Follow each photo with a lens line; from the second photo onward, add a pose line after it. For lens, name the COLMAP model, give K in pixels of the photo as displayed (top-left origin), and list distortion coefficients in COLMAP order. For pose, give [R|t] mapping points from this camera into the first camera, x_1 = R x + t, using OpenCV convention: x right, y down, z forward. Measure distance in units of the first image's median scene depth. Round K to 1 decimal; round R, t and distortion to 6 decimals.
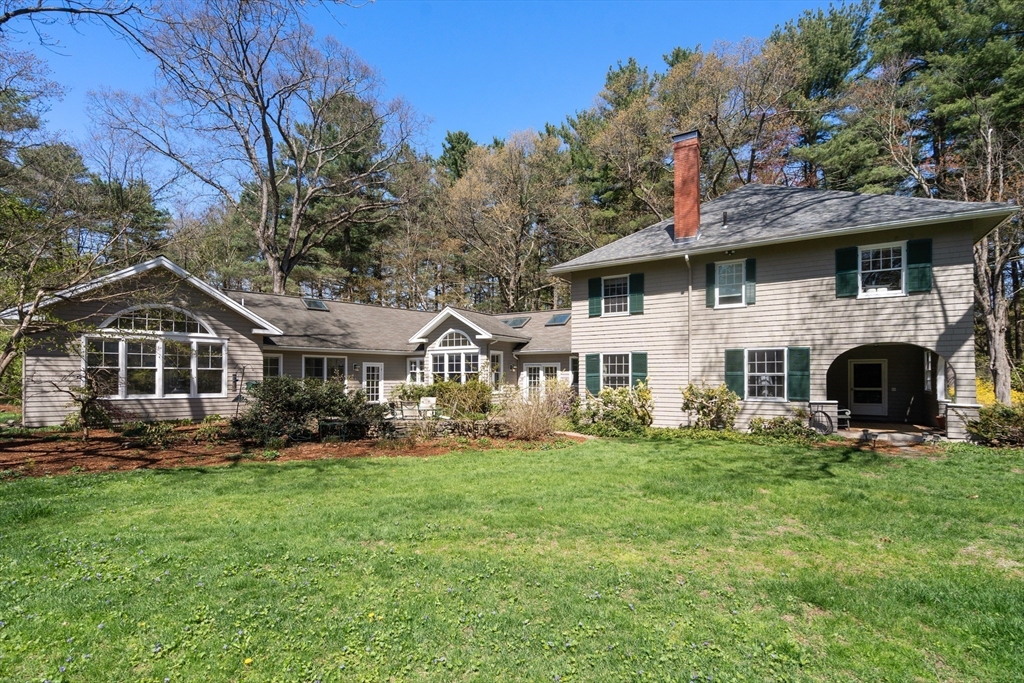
lens RADIAL K [[476.9, 0, 503.2], [0, 476.9, 375.4], [0, 0, 1]] dist [-0.001449, -0.000213]
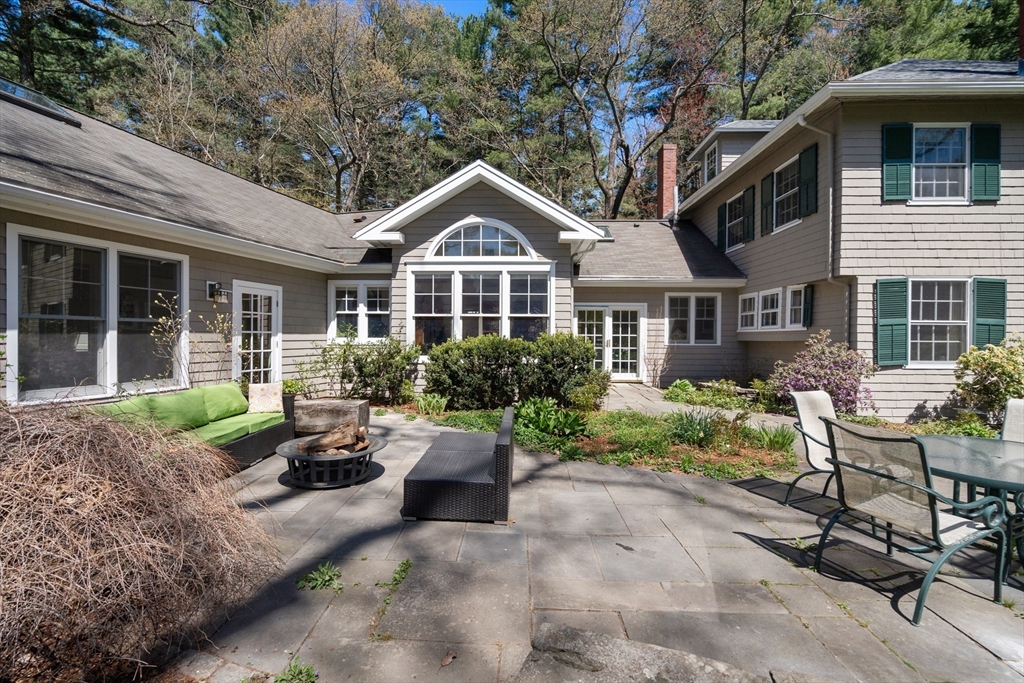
lens RADIAL K [[476.9, 0, 513.1], [0, 476.9, 341.3], [0, 0, 1]] dist [-0.001449, -0.000213]
pose [[0.851884, -0.002093, 0.523727, -0.316163], [-0.006286, 0.999879, 0.014221, 0.011398], [-0.523693, -0.015407, 0.851767, 0.626648]]
